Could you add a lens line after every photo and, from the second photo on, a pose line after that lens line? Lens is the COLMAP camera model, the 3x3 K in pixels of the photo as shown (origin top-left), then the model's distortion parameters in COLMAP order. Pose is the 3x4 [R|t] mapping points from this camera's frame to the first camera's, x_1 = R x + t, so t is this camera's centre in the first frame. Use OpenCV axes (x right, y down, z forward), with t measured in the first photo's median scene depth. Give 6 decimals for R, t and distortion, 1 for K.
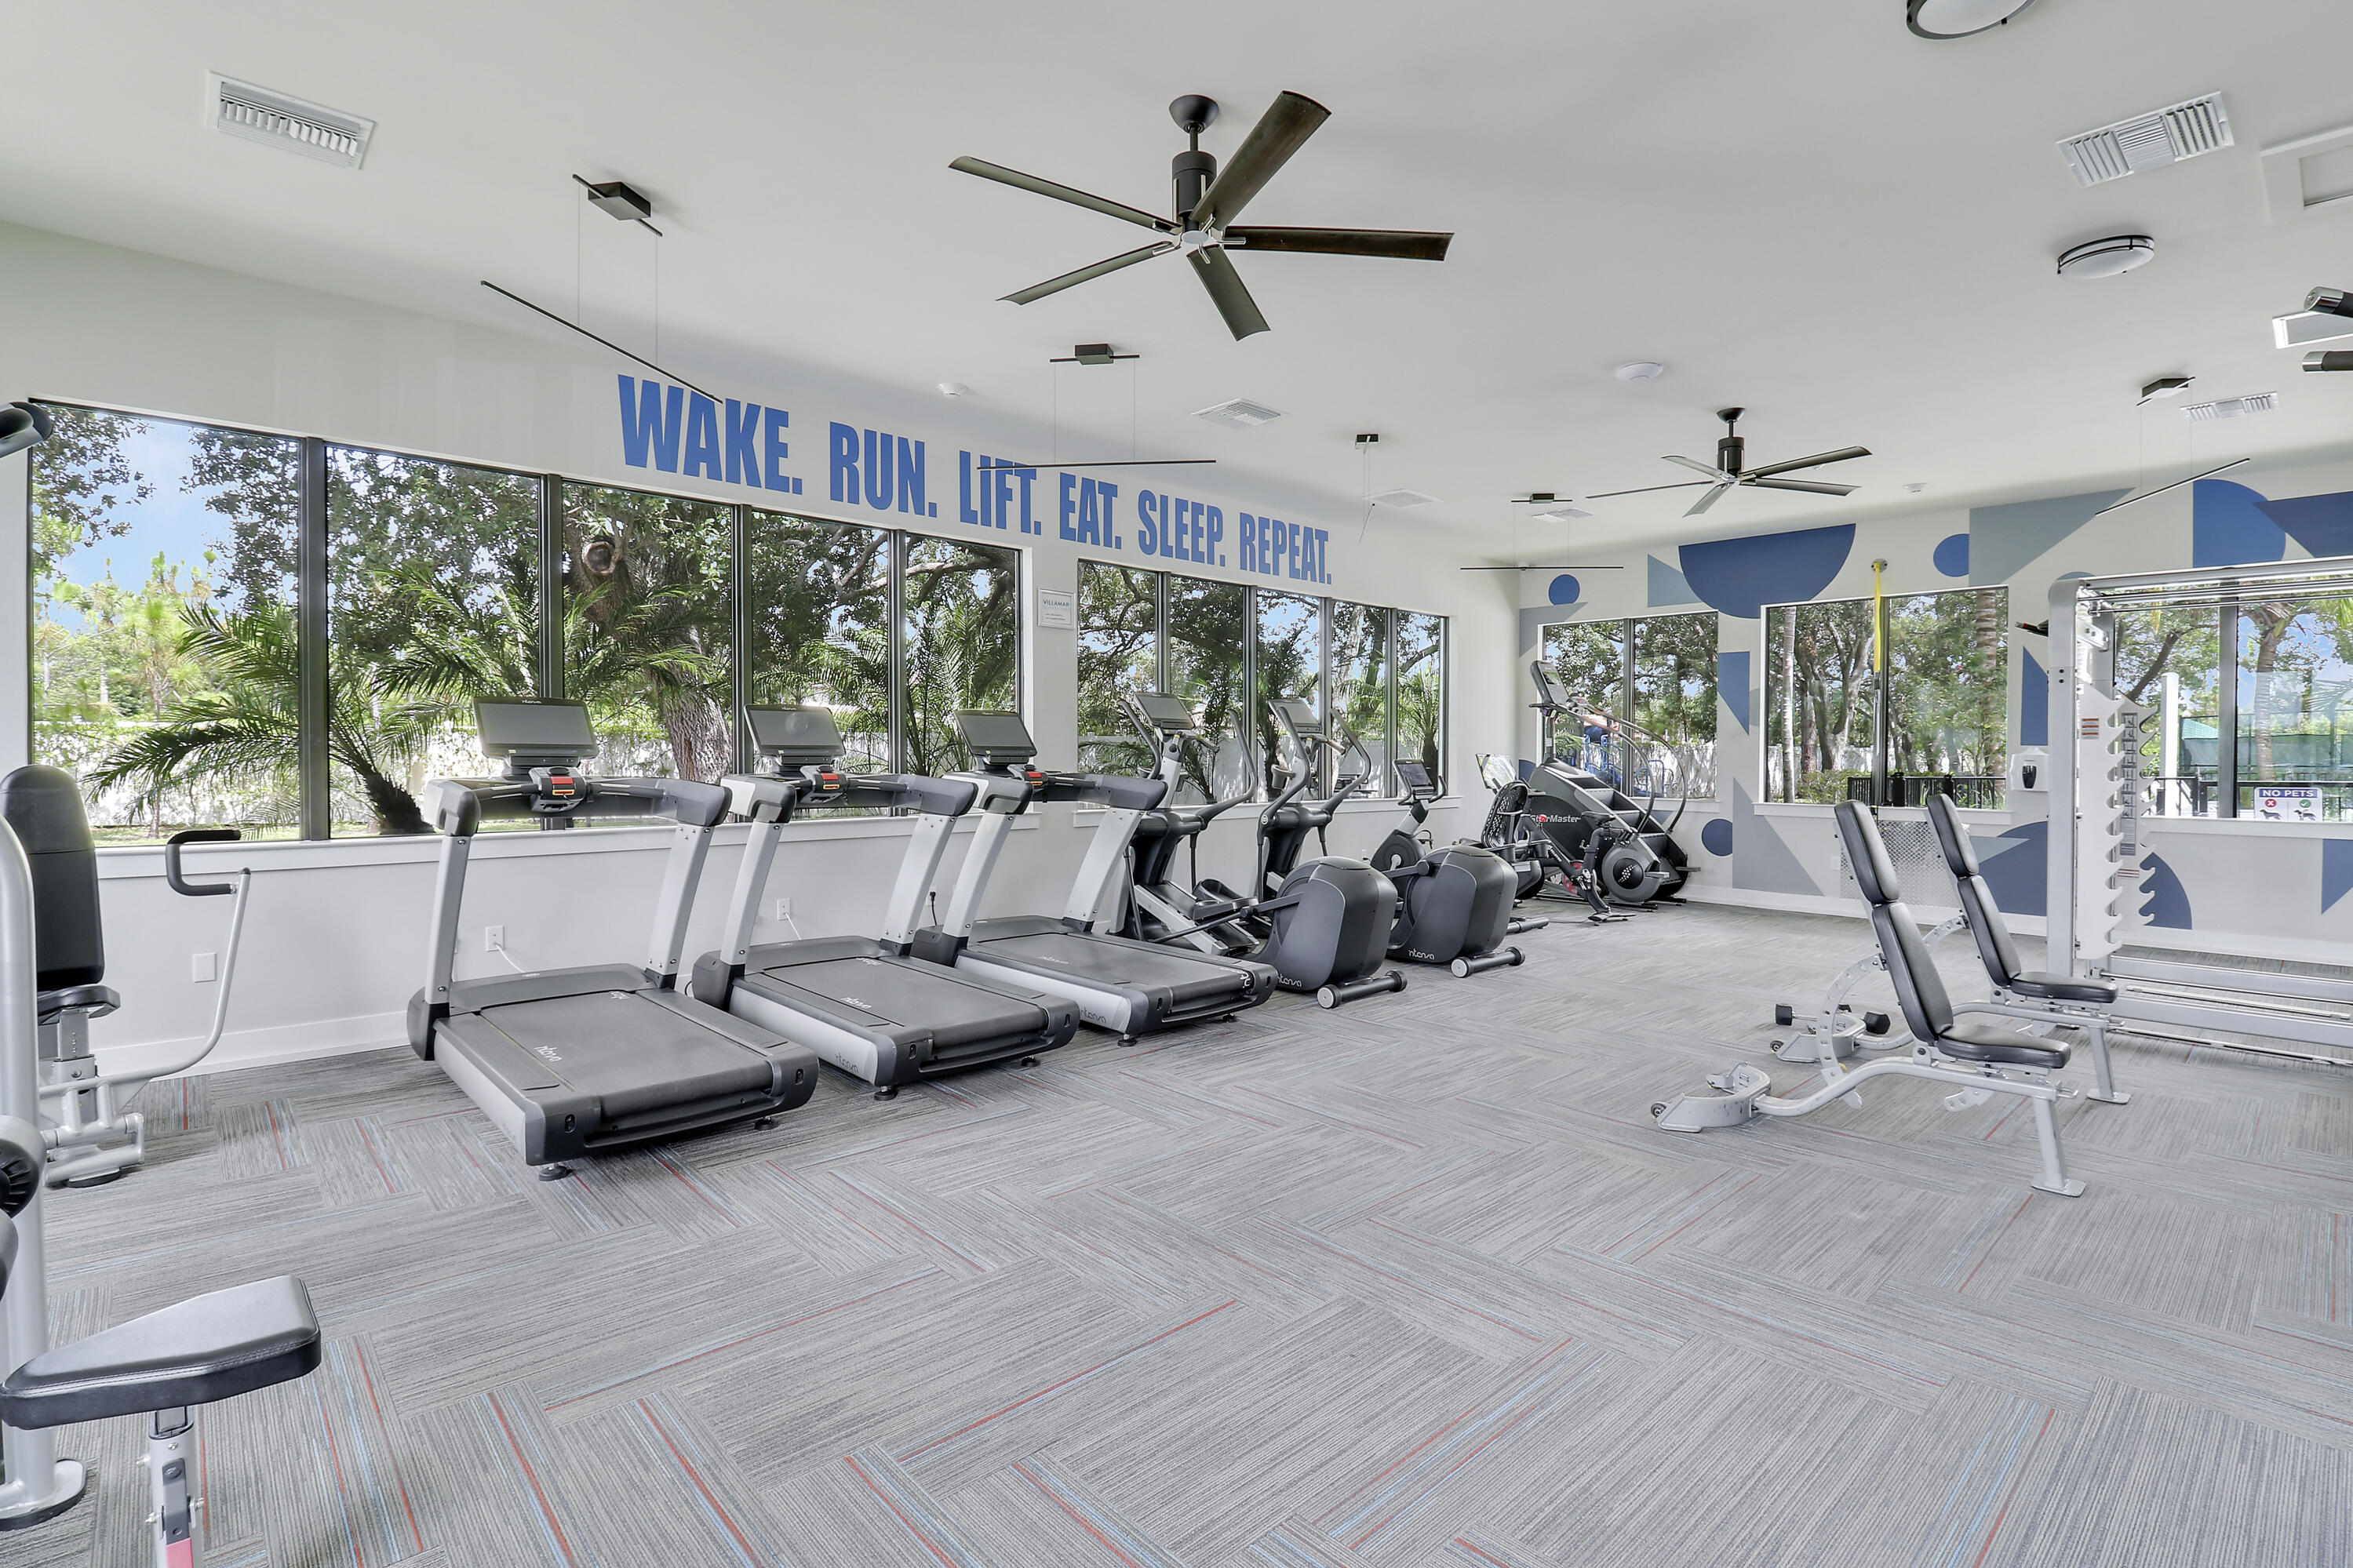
lens RADIAL K [[1095.0, 0, 1176.5], [0, 1095.0, 784.0], [0, 0, 1]] dist [0.022629, -0.028388]
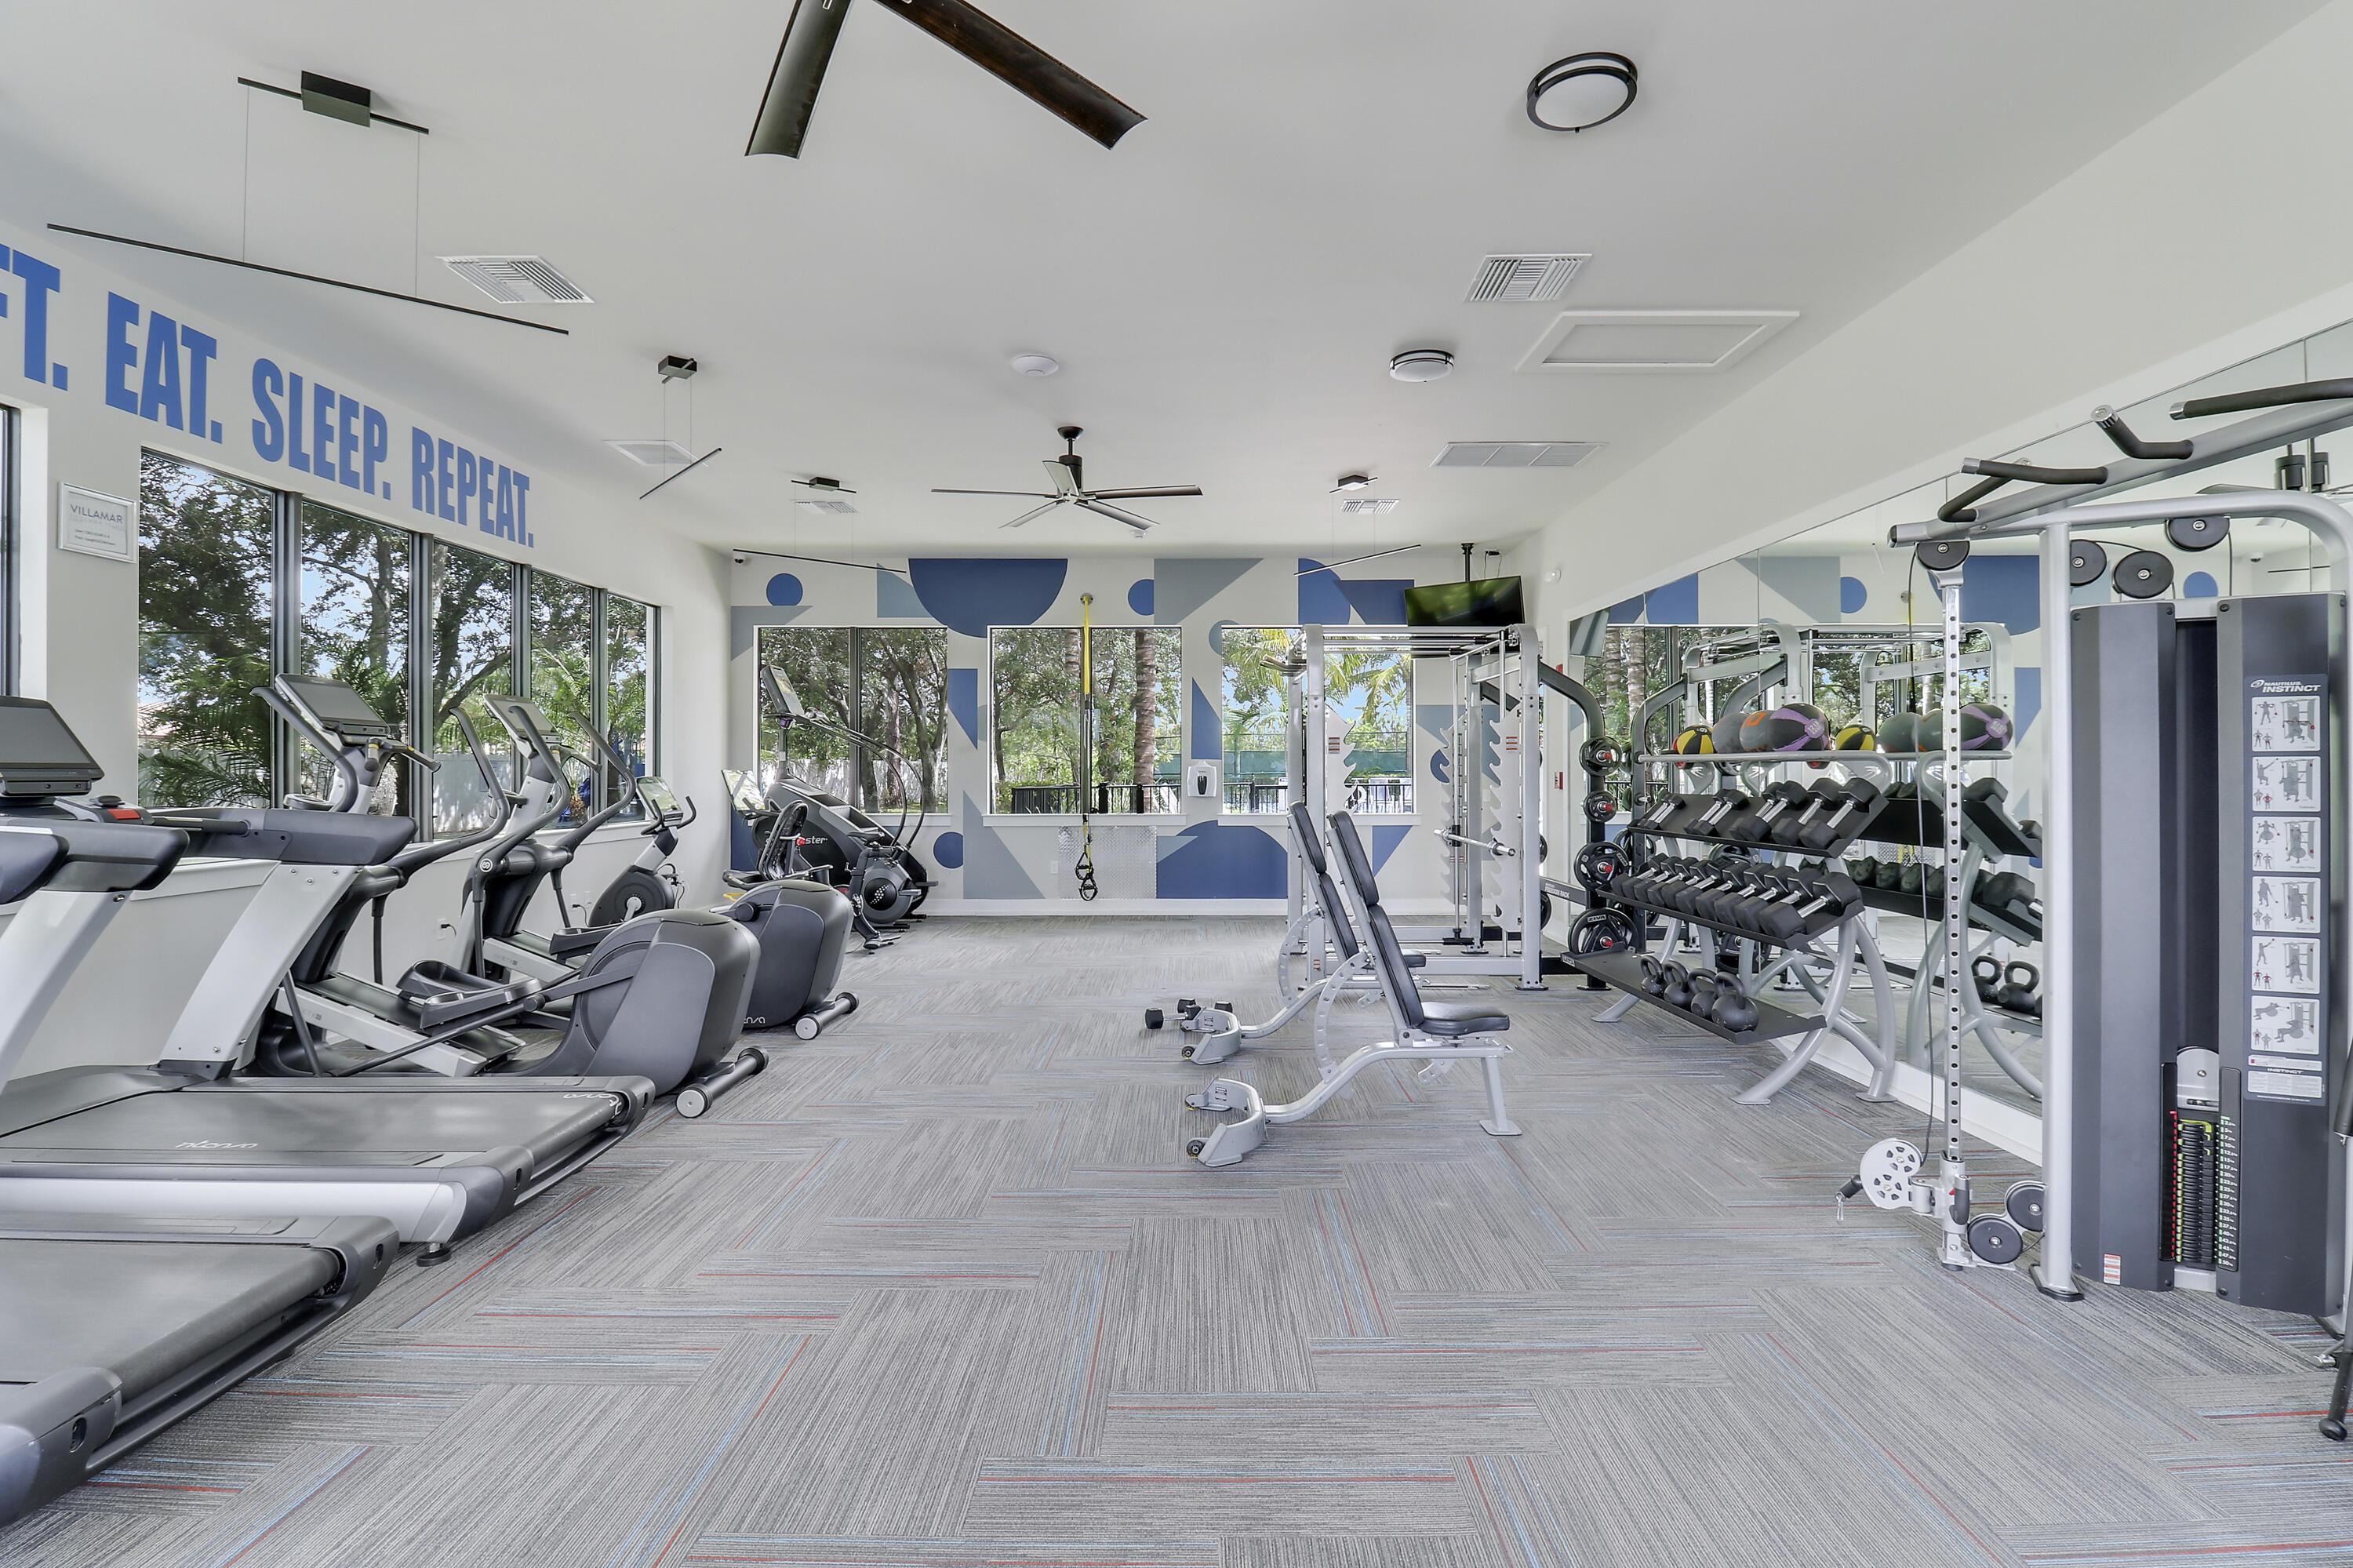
lens RADIAL K [[1102.7, 0, 1180.6], [0, 1102.7, 770.0], [0, 0, 1]] dist [-0.000236, -0.012823]
pose [[0.679869, -0.008130, 0.733289, -0.144156], [0.027413, 0.999521, -0.014334, -0.006777], [-0.732821, 0.029847, 0.679766, 0.201835]]
